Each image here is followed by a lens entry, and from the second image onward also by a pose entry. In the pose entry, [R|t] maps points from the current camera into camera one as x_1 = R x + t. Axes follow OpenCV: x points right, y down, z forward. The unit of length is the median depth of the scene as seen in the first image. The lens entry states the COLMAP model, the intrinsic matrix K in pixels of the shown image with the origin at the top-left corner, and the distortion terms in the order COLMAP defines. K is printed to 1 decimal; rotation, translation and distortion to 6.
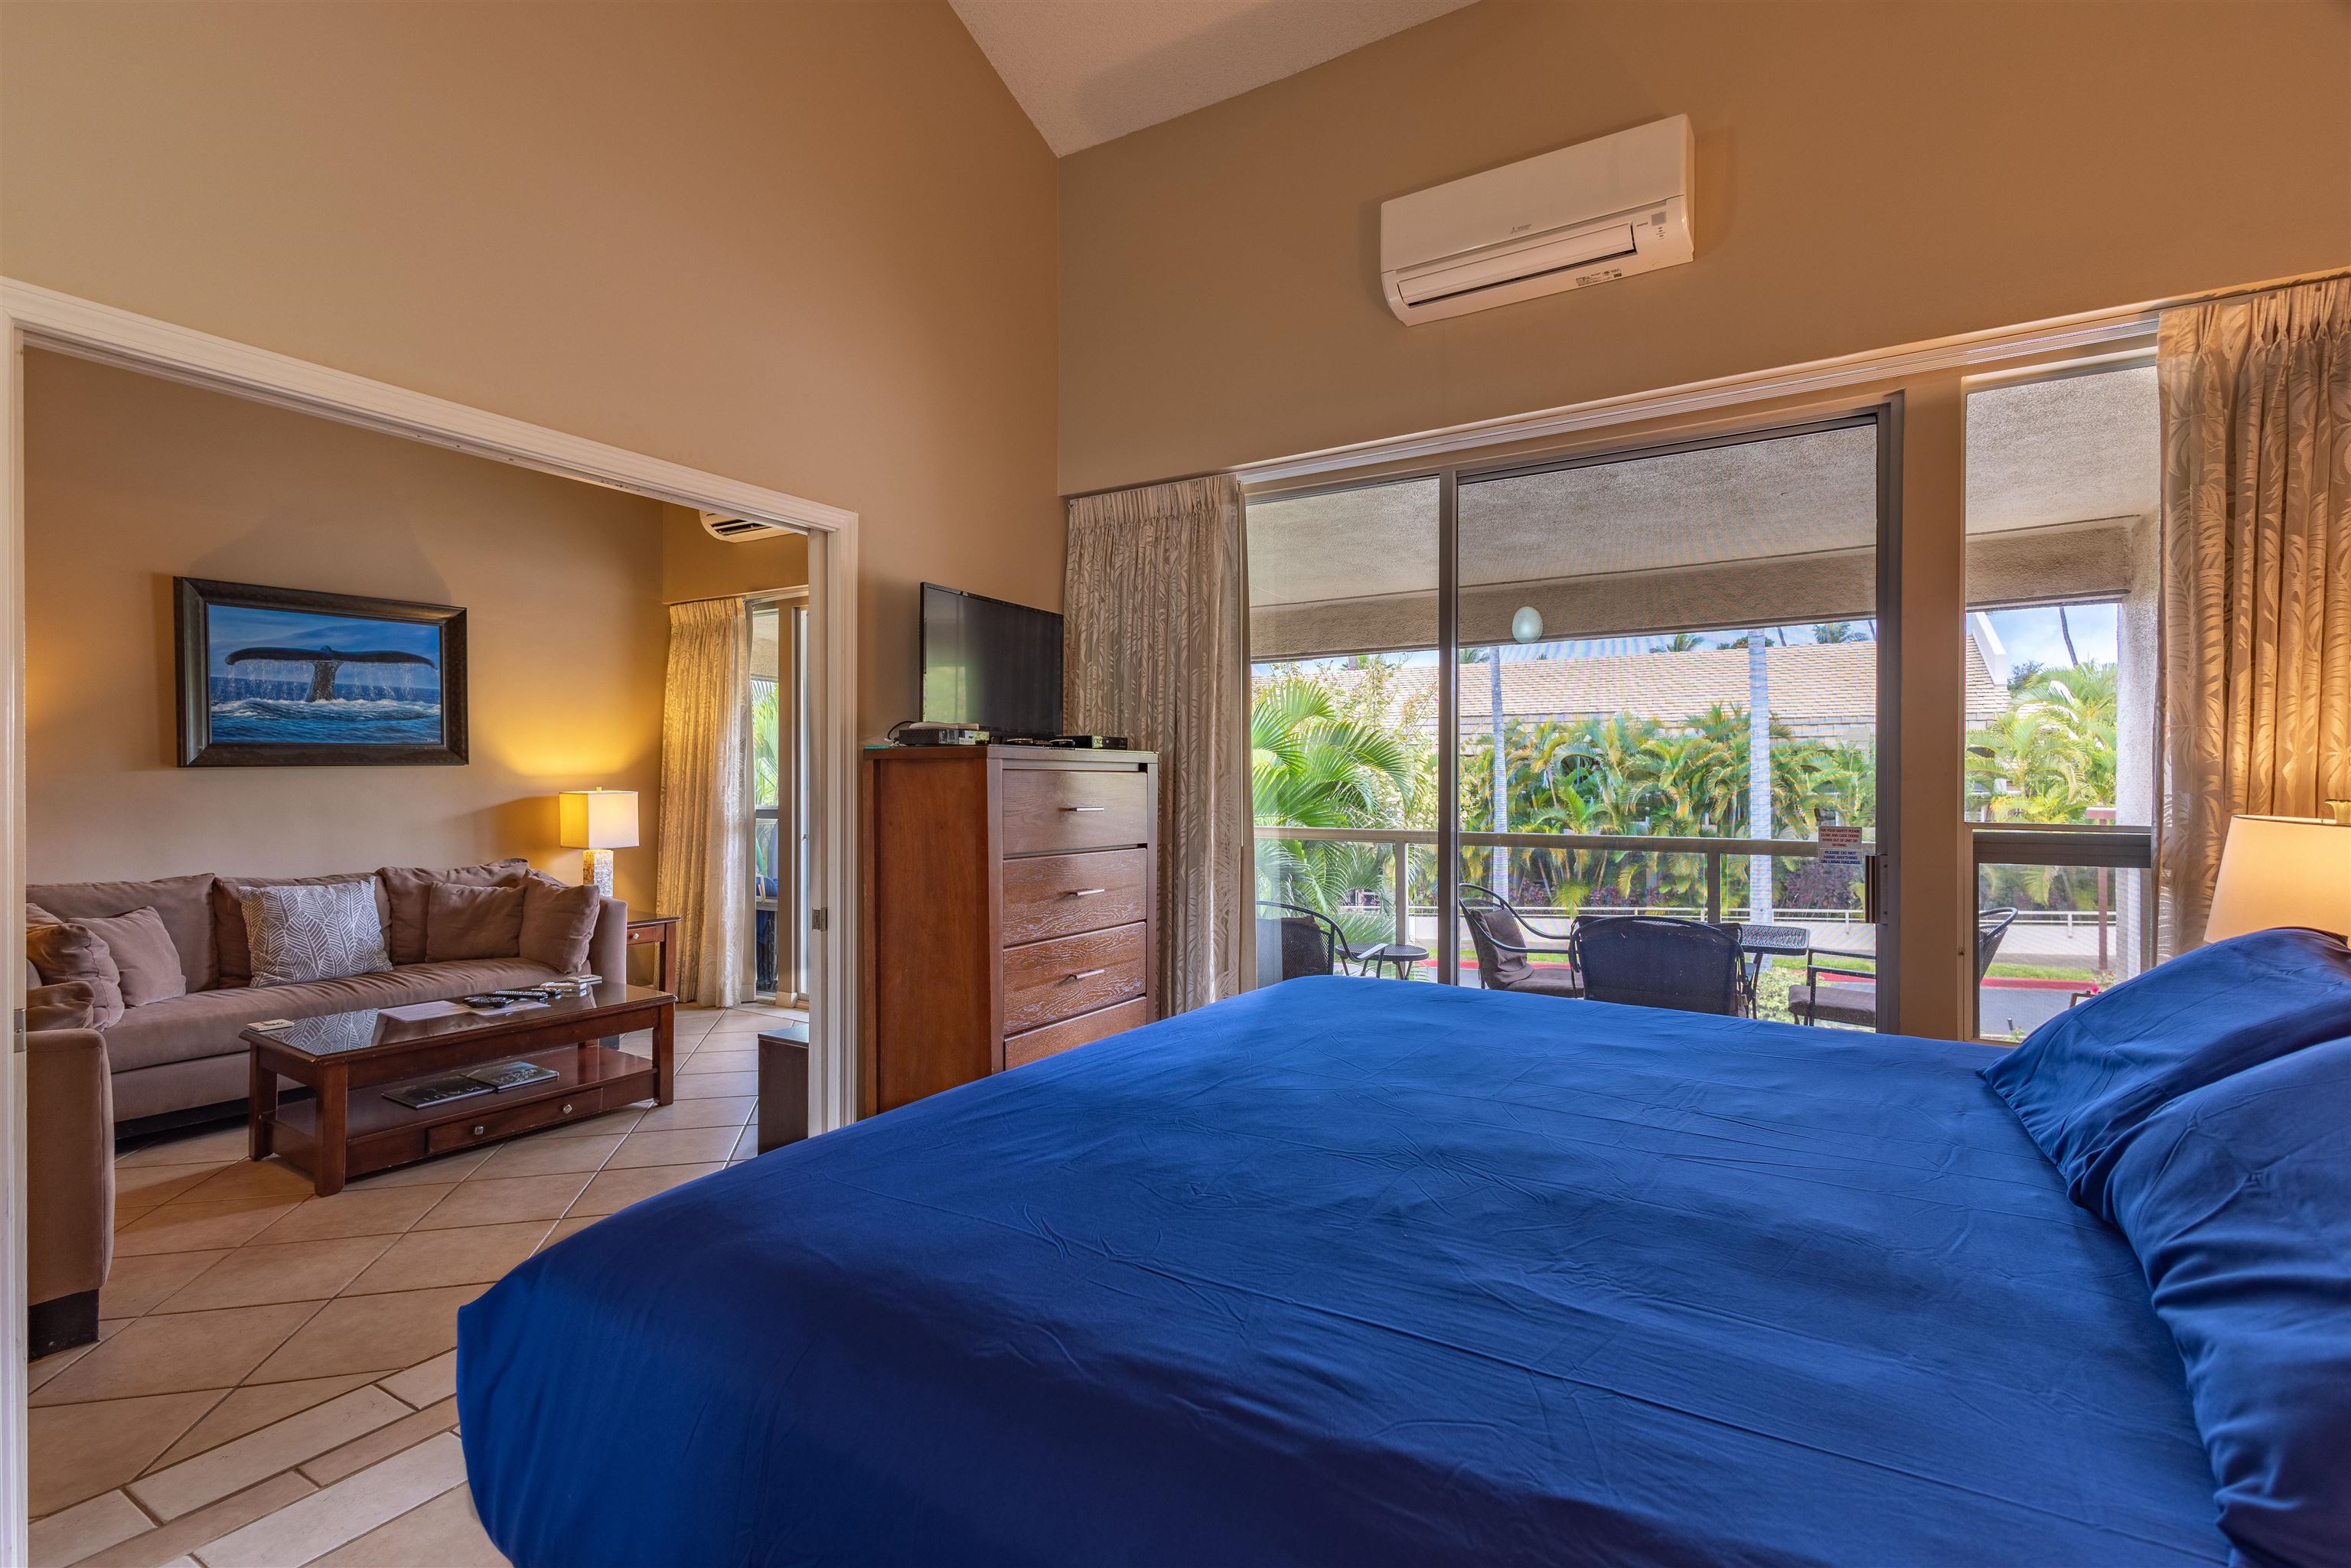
lens RADIAL K [[1075.5, 0, 1174.2], [0, 1075.5, 782.3], [0, 0, 1]] dist [0.014893, -0.001446]
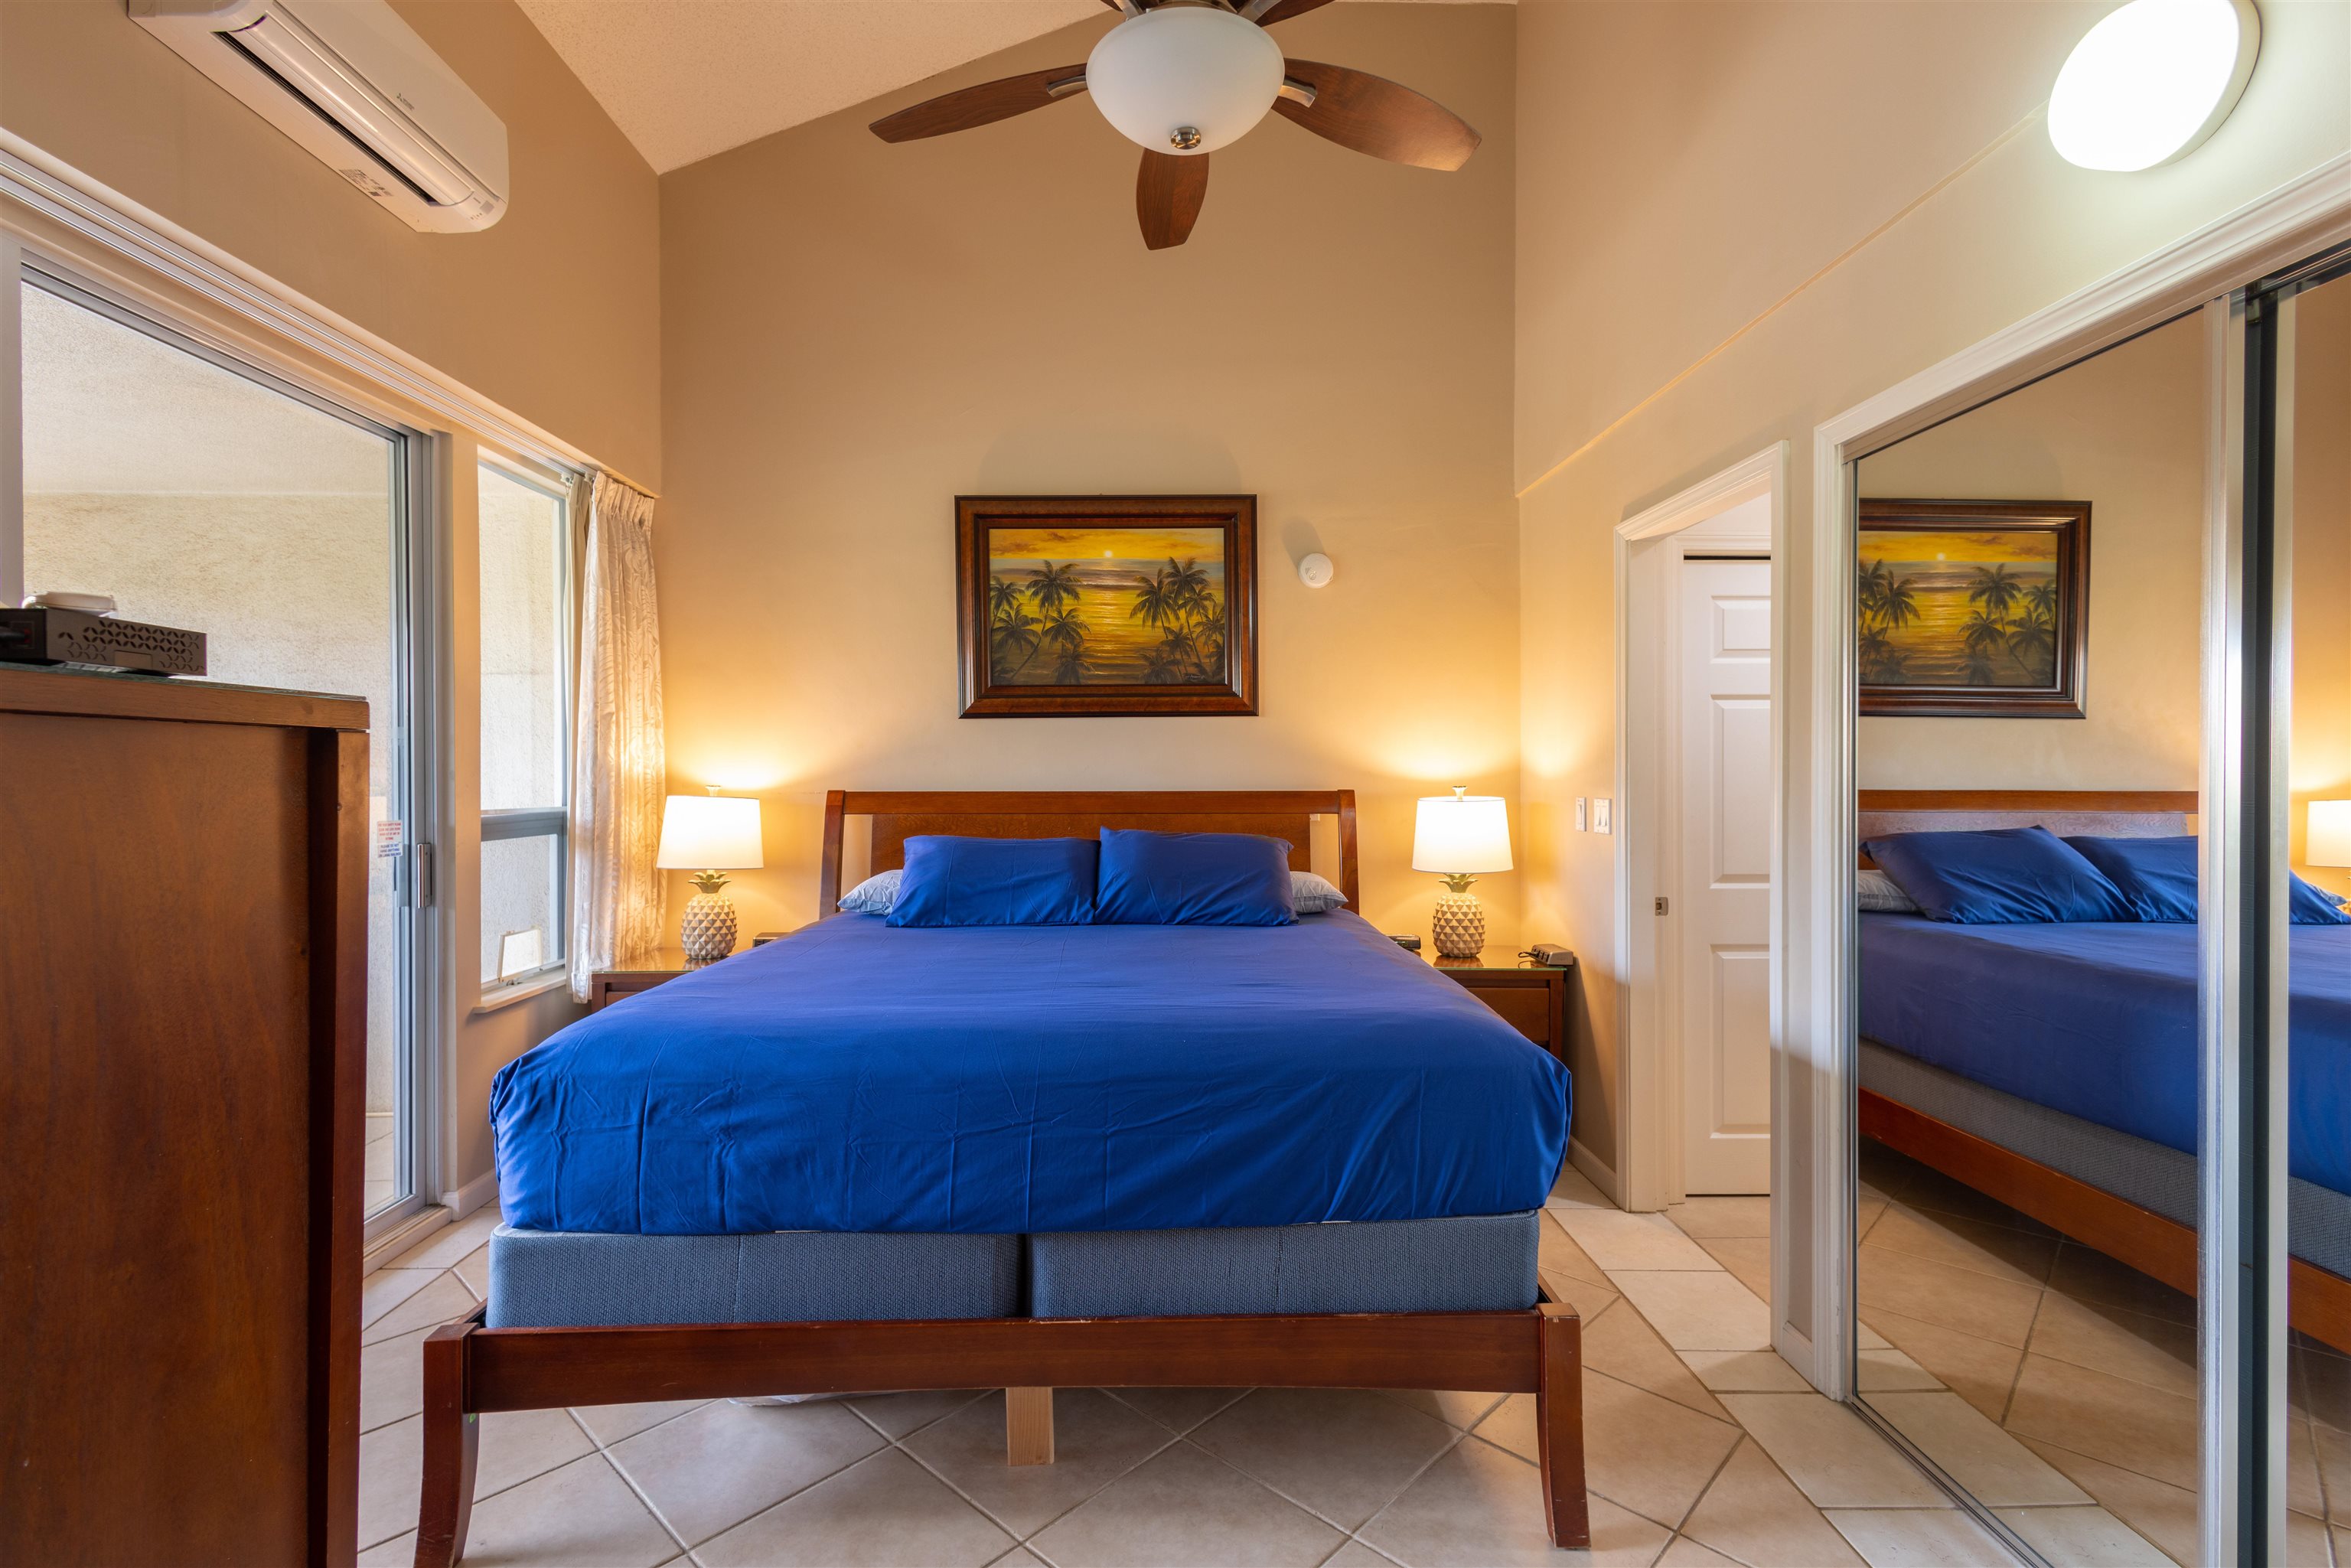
lens RADIAL K [[1077.0, 0, 1174.1], [0, 1077.0, 782.1], [0, 0, 1]] dist [0.015879, -0.004240]
pose [[-0.539891, -0.008709, 0.841690, -0.392664], [-0.000381, 0.999949, 0.010102, -0.003991], [-0.841735, 0.005134, -0.539867, 0.545860]]
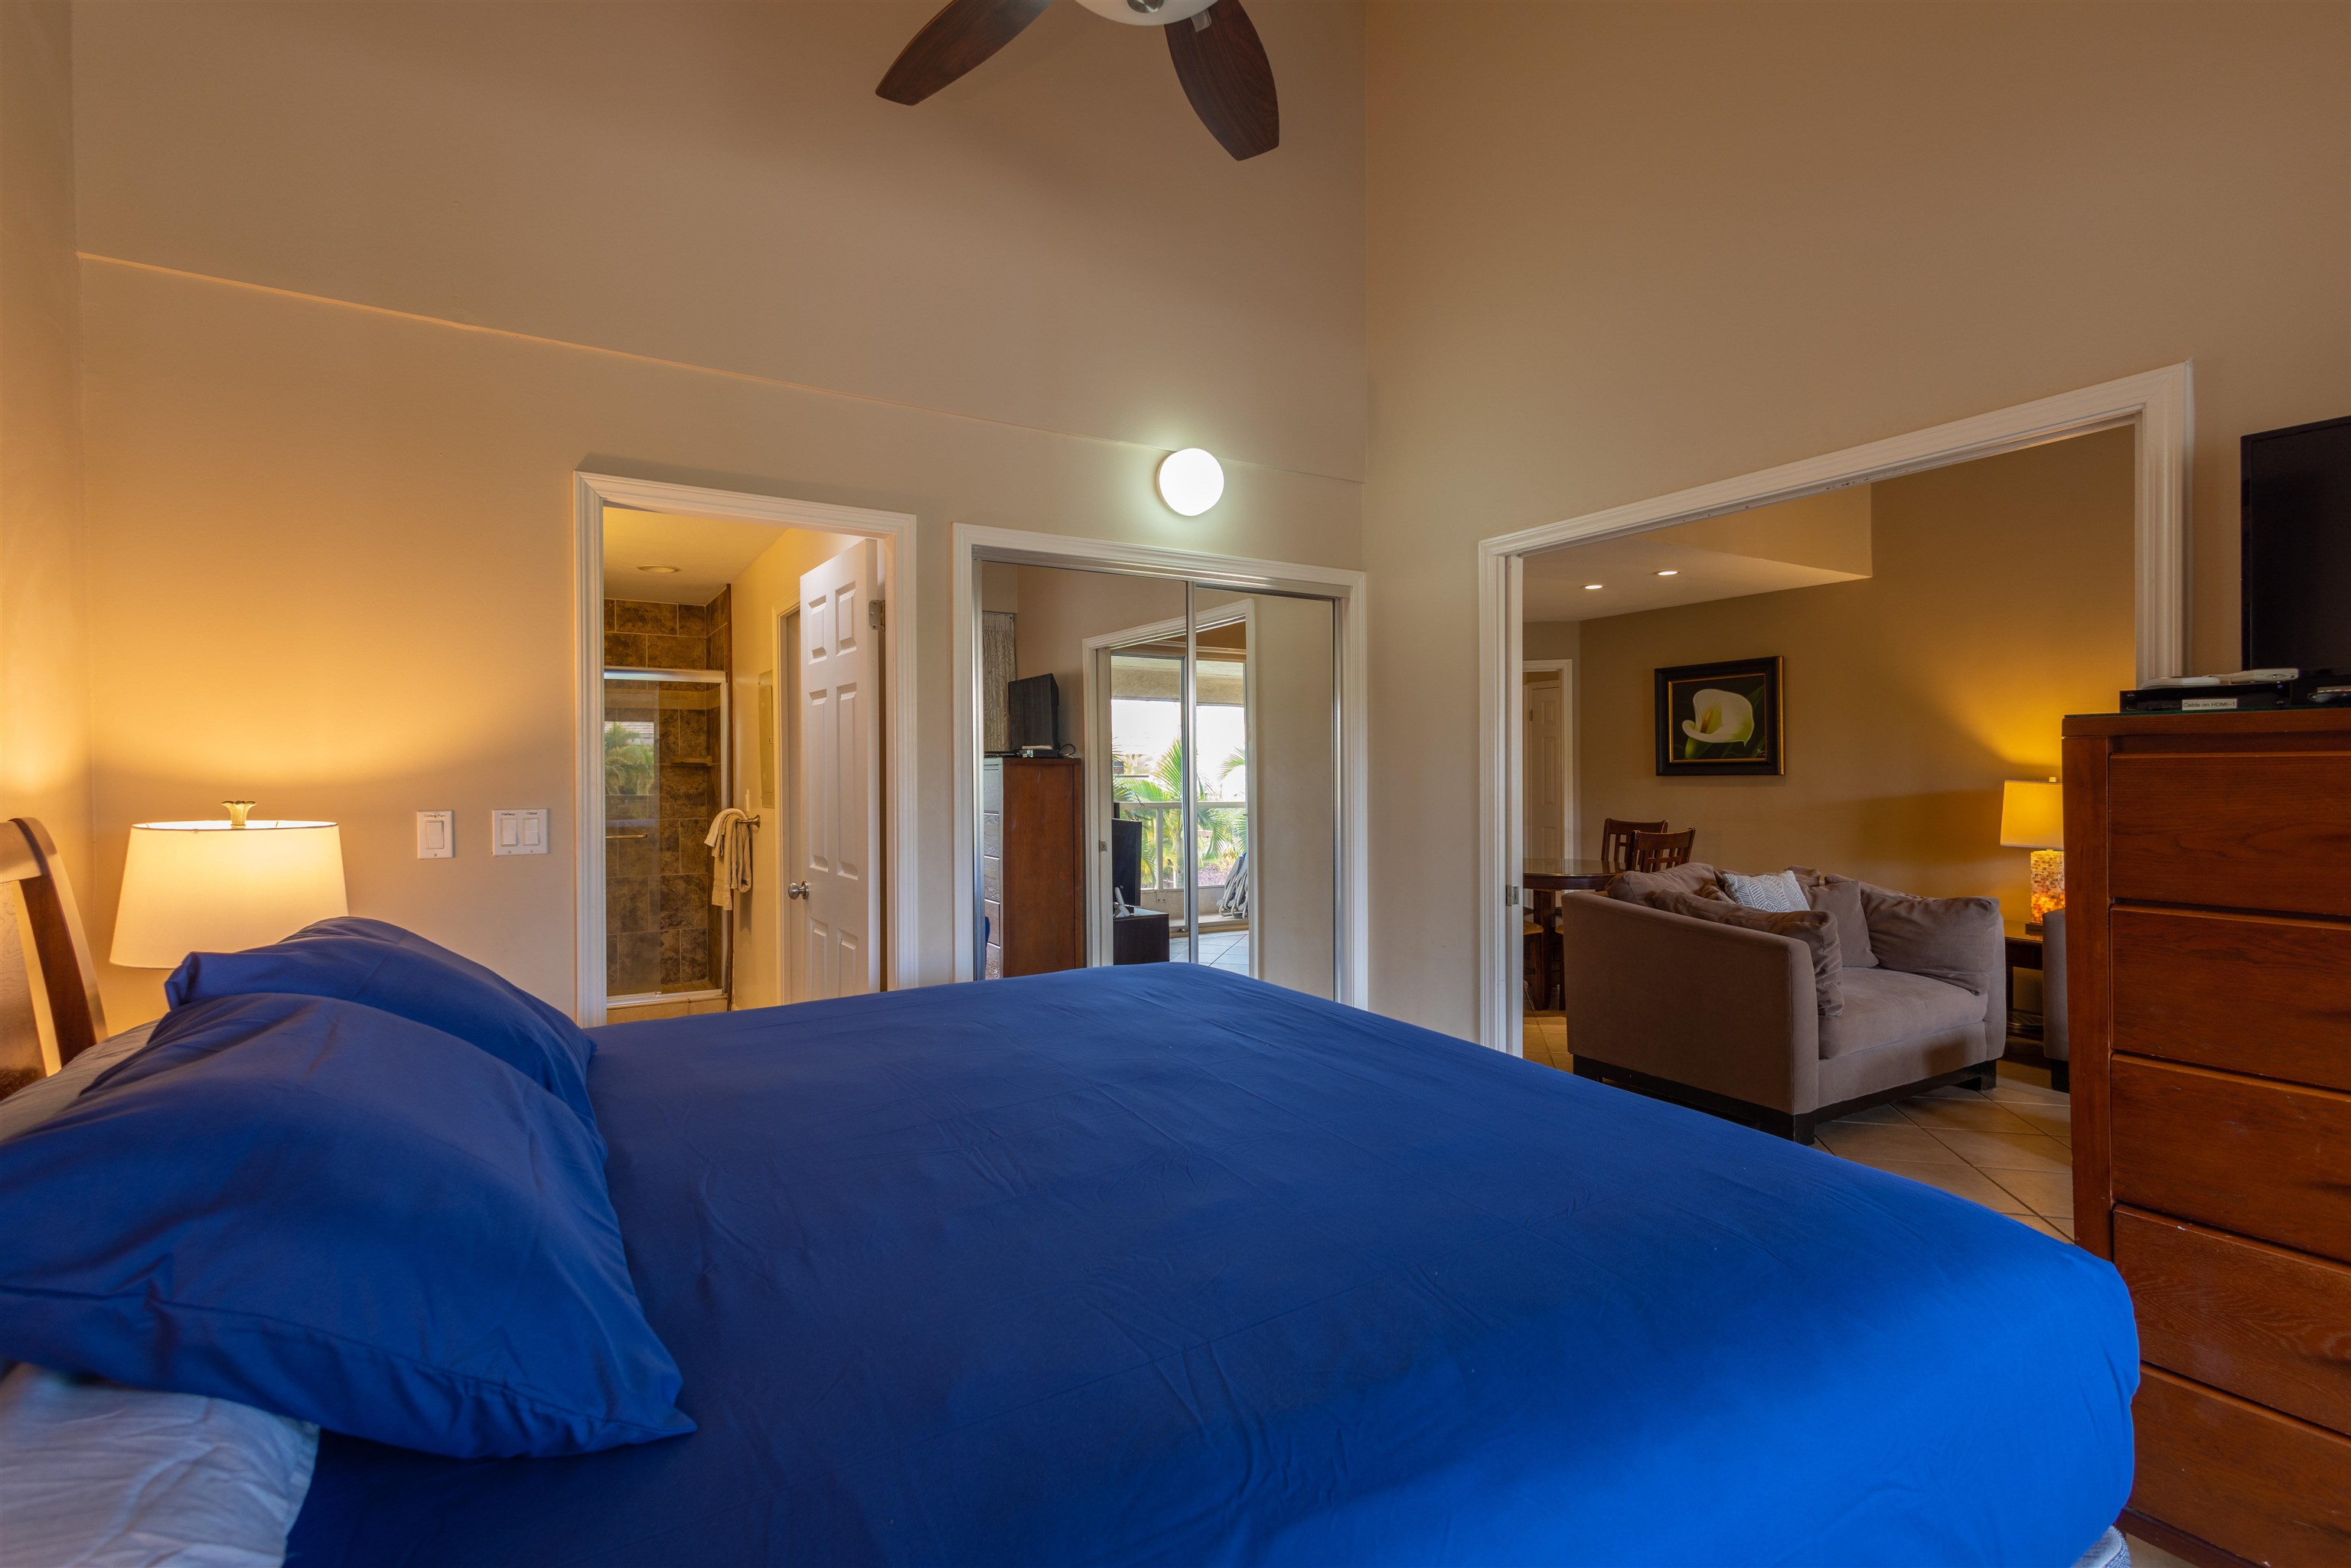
lens RADIAL K [[1077.0, 0, 1174.1], [0, 1077.0, 782.1], [0, 0, 1]] dist [0.015879, -0.004240]
pose [[-0.463194, 0.007499, -0.886225, 0.358539], [0.004789, 0.999971, 0.005958, -0.001498], [0.886244, -0.001485, -0.463217, 0.473035]]
